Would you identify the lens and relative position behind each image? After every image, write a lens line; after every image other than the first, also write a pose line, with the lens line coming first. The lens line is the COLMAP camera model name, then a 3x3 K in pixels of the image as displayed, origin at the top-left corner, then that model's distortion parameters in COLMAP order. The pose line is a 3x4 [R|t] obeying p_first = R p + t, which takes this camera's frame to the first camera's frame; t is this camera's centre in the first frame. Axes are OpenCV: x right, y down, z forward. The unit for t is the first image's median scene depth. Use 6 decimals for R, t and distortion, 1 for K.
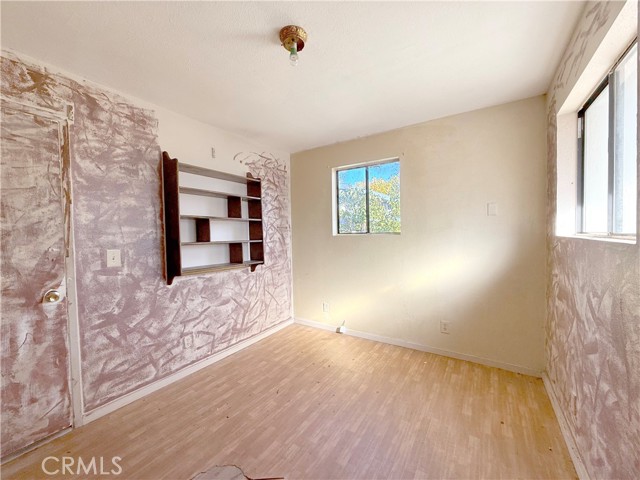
lens RADIAL K [[256.2, 0, 321.6], [0, 256.2, 240.0], [0, 0, 1]] dist [0.013626, -0.000755]
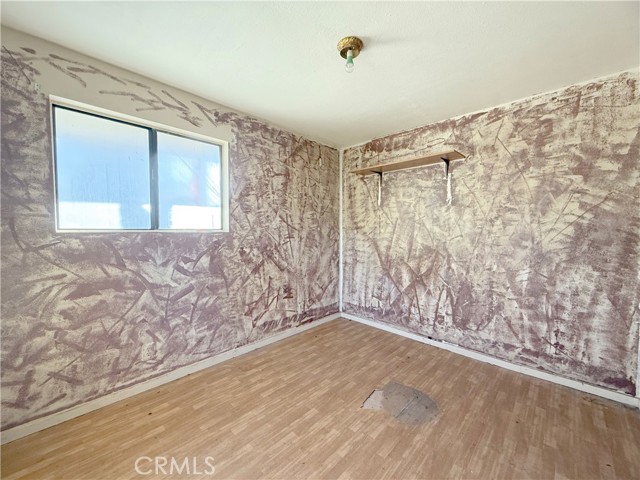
lens RADIAL K [[256.2, 0, 318.3], [0, 256.2, 239.8], [0, 0, 1]] dist [0.013626, -0.000755]
pose [[-0.982660, 0.010156, 0.185139, -0.158860], [0.019755, 0.998550, 0.050080, -0.020210], [-0.184361, 0.052869, -0.981436, 1.952408]]
